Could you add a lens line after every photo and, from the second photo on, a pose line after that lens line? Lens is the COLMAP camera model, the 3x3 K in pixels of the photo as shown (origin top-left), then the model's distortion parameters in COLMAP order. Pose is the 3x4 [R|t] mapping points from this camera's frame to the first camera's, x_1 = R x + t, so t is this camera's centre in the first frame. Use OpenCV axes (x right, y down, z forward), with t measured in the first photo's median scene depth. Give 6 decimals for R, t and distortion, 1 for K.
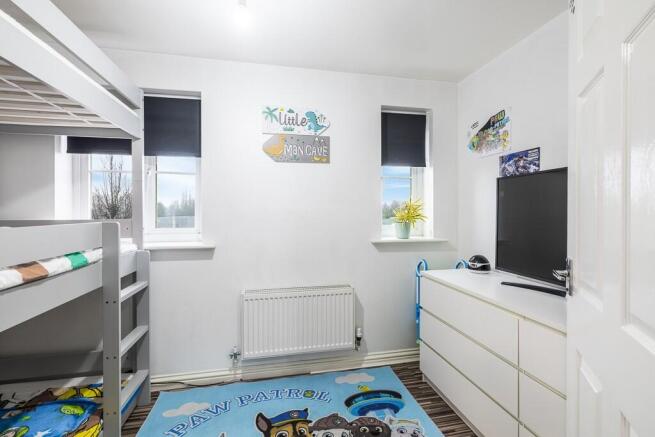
lens RADIAL K [[284.7, 0, 329.5], [0, 284.7, 216.4], [0, 0, 1]] dist [0.014139, -0.001901]
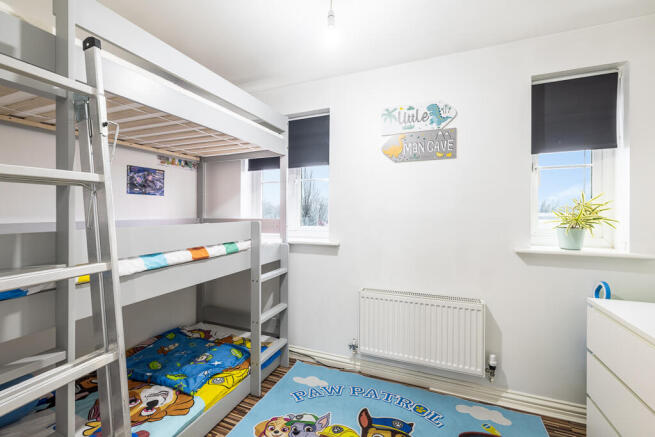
lens RADIAL K [[284.7, 0, 329.6], [0, 284.7, 214.1], [0, 0, 1]] dist [0.014139, -0.001901]
pose [[0.833800, 0.004577, -0.552048, 0.180229], [-0.007648, 0.999965, -0.003260, -0.007770], [0.552014, 0.006940, 0.833806, 0.053545]]
